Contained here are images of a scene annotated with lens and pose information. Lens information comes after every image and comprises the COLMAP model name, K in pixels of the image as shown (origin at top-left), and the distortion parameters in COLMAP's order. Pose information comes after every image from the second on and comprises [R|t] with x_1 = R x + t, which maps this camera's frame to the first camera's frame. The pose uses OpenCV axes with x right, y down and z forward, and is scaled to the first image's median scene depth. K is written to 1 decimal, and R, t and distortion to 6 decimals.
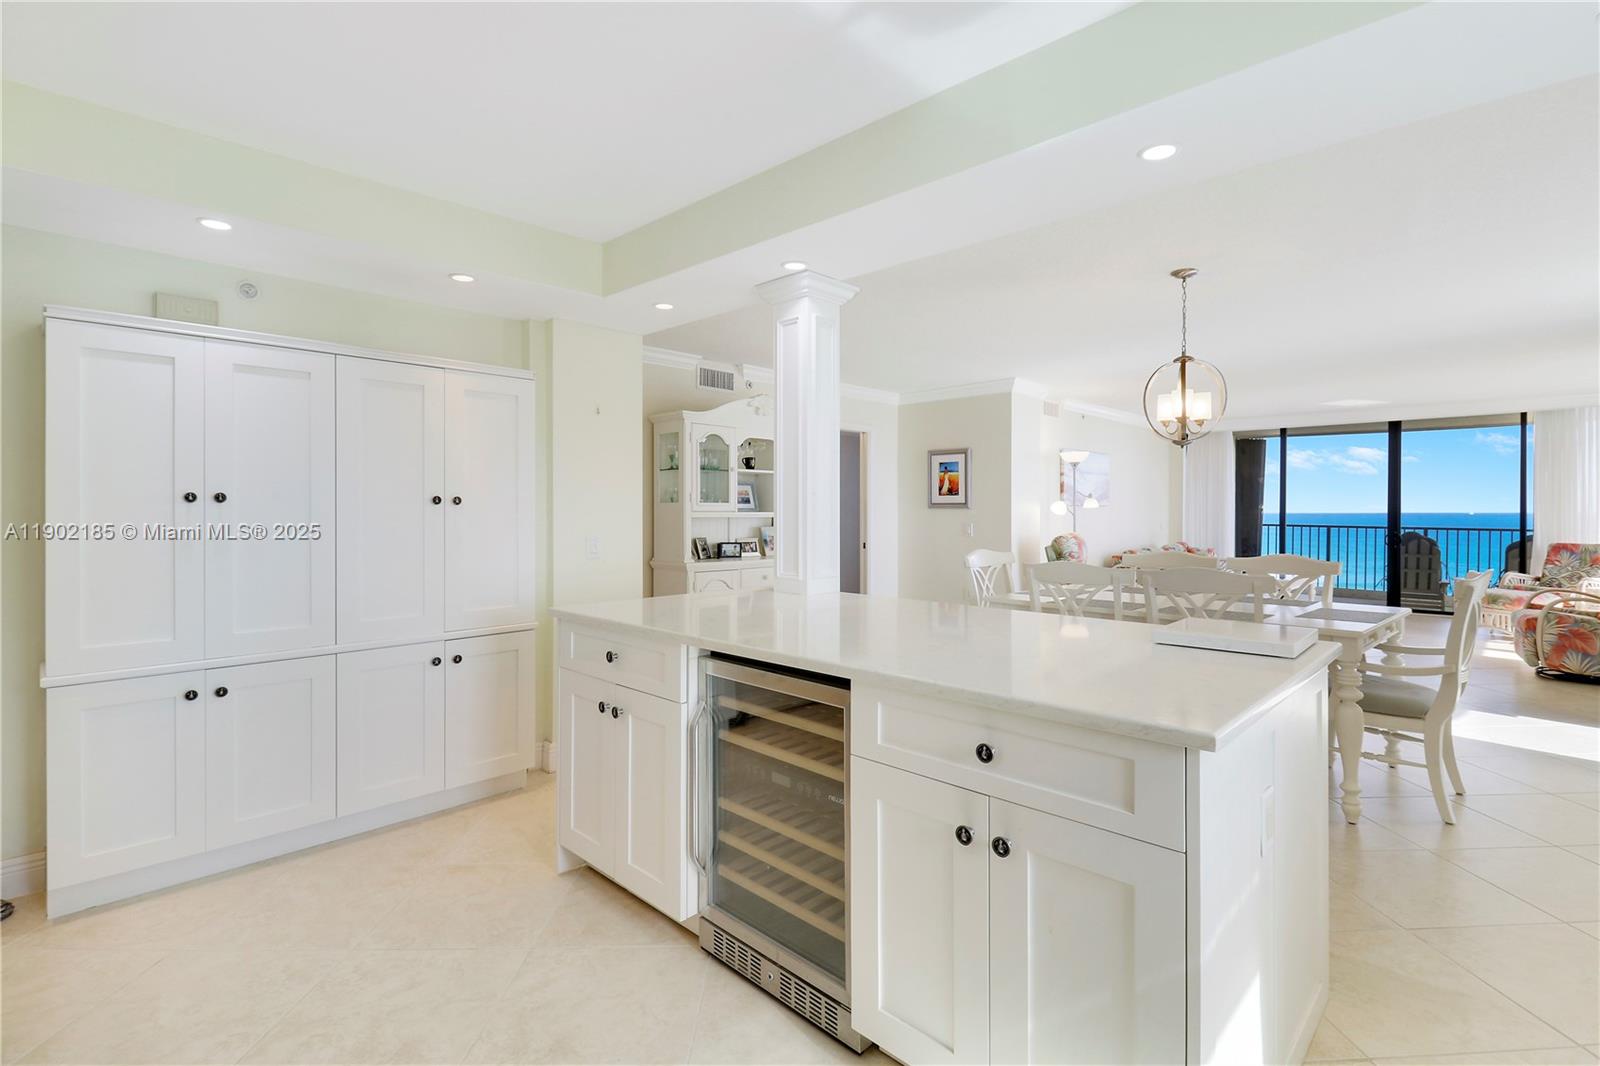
lens RADIAL K [[750.5, 0, 812.6], [0, 750.5, 511.2], [0, 0, 1]] dist [-0.009509, -0.000066]
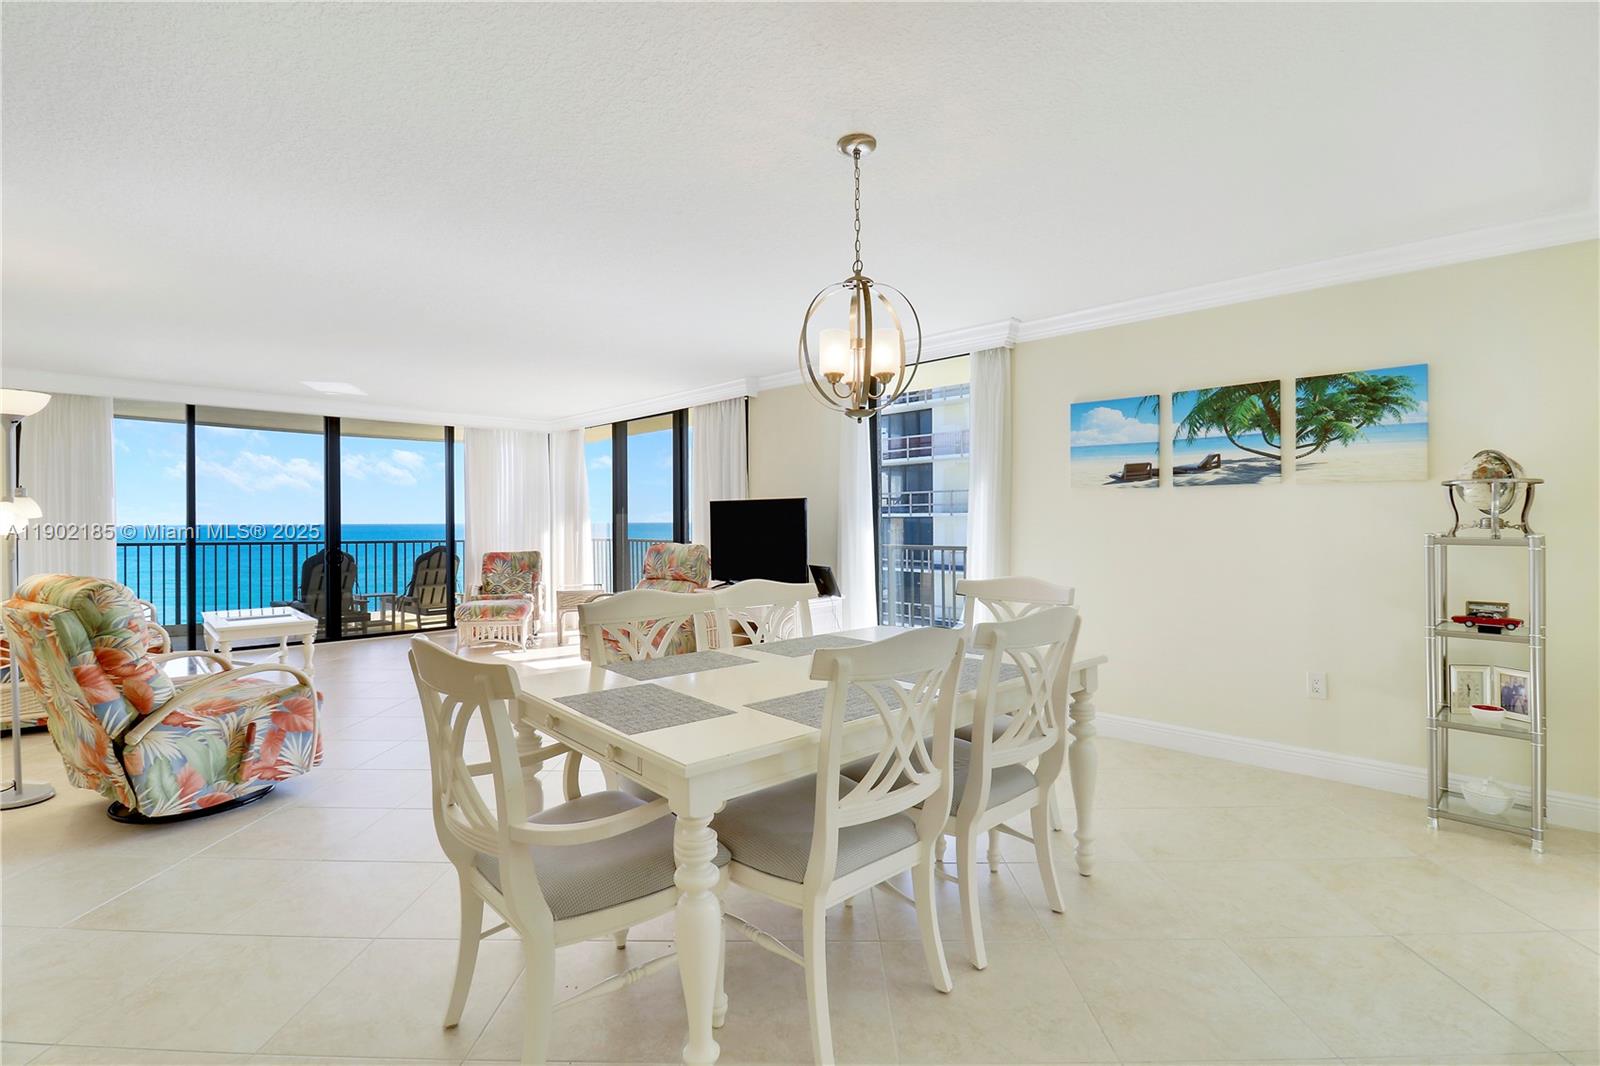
lens RADIAL K [[750.5, 0, 794.2], [0, 750.5, 523.0], [0, 0, 1]] dist [-0.009509, -0.000066]
pose [[0.048632, -0.001793, 0.998815, -0.068265], [0.002622, 0.999995, 0.001667, -0.000707], [-0.998813, 0.002538, 0.048636, 0.513719]]
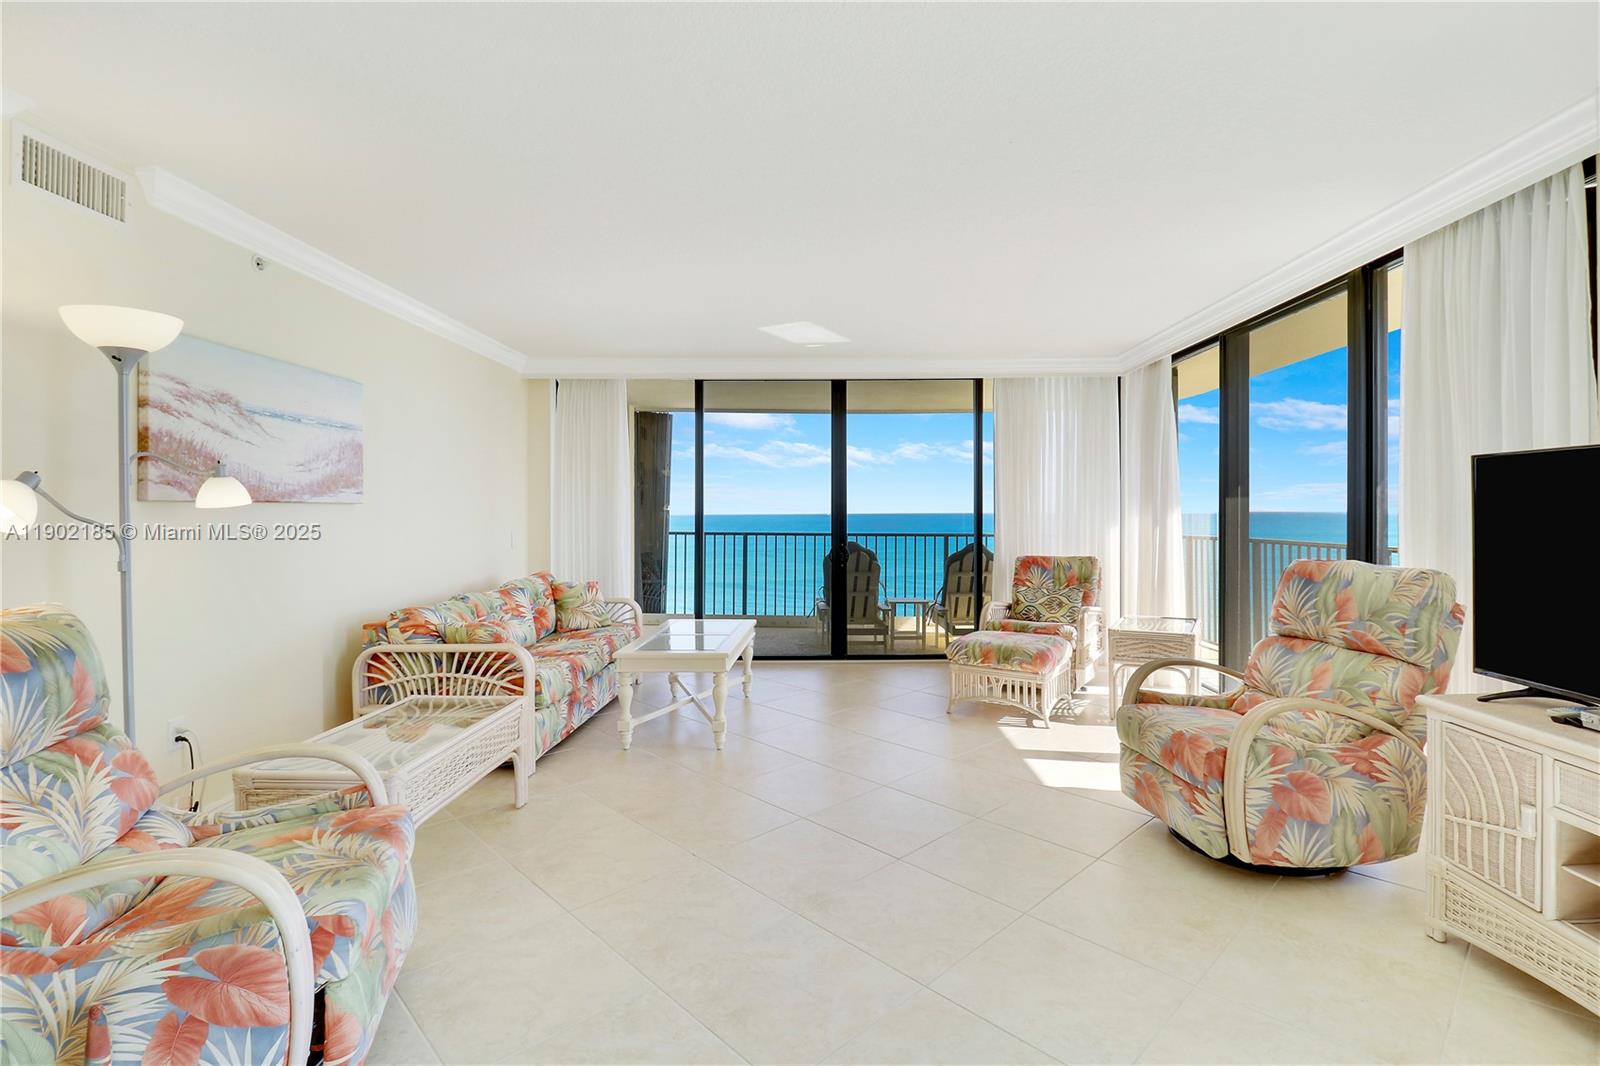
lens RADIAL K [[750.5, 0, 820.3], [0, 750.5, 519.2], [0, 0, 1]] dist [-0.009509, -0.000066]
pose [[0.731046, -0.008866, 0.682270, 0.349198], [0.002991, 0.999948, 0.009788, -0.001634], [-0.682322, -0.005115, 0.731034, 0.603975]]
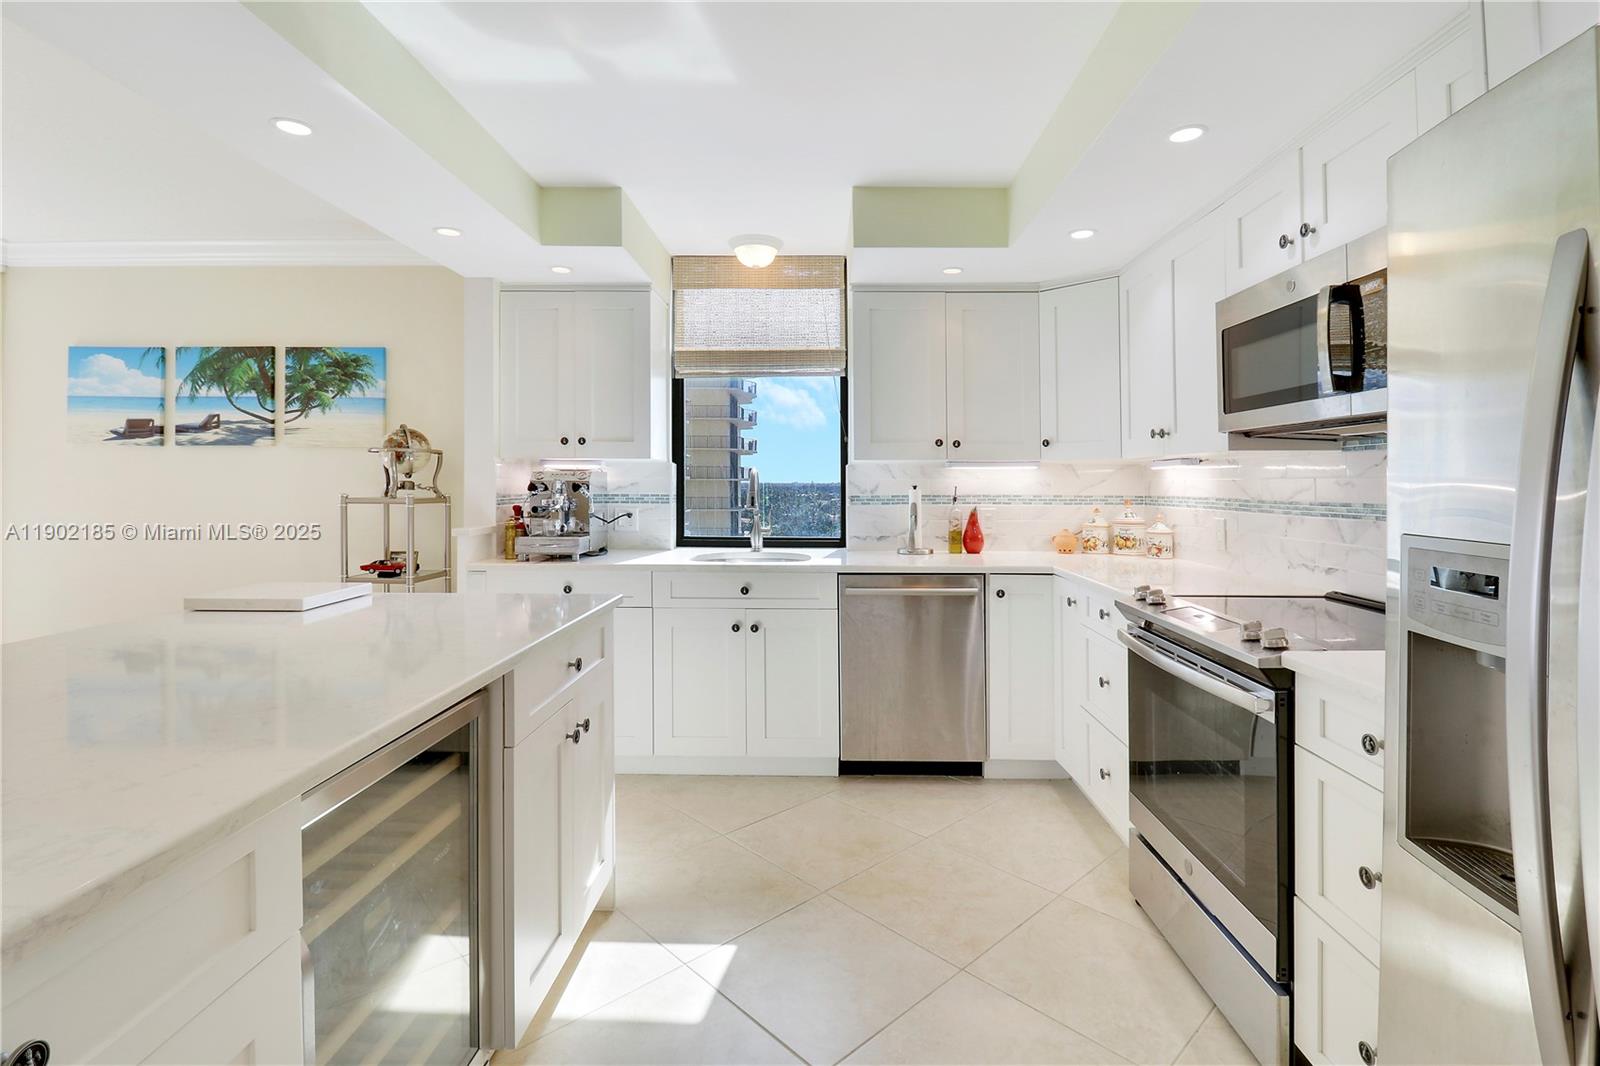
lens RADIAL K [[750.5, 0, 795.6], [0, 750.5, 480.4], [0, 0, 1]] dist [-0.009509, -0.000066]
pose [[-0.681253, 0.001540, 0.732046, -0.180095], [-0.004497, 0.999970, -0.006288, -0.000184], [-0.732034, -0.007576, -0.681226, 0.299421]]
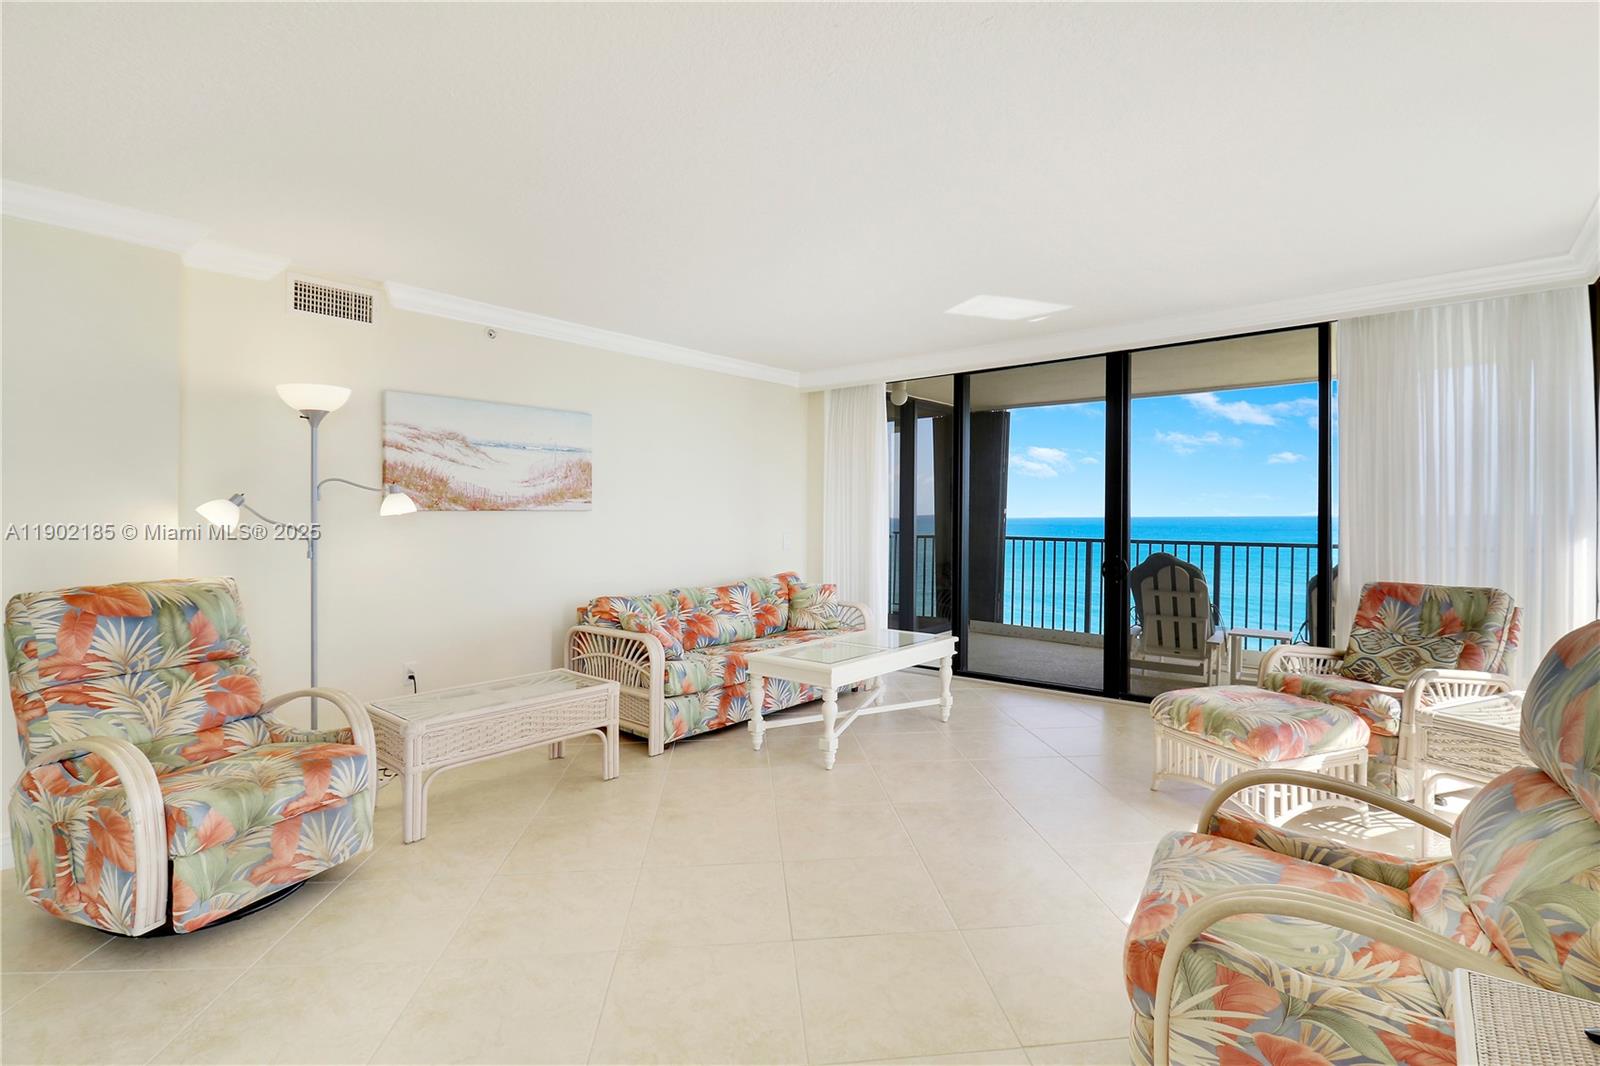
lens RADIAL K [[750.5, 0, 800.0], [0, 750.5, 522.2], [0, 0, 1]] dist [-0.009509, -0.000066]
pose [[0.998000, -0.006359, 0.062900, 0.603450], [0.005874, 0.999952, 0.007889, -0.002322], [-0.062948, -0.007504, 0.997989, 0.545902]]
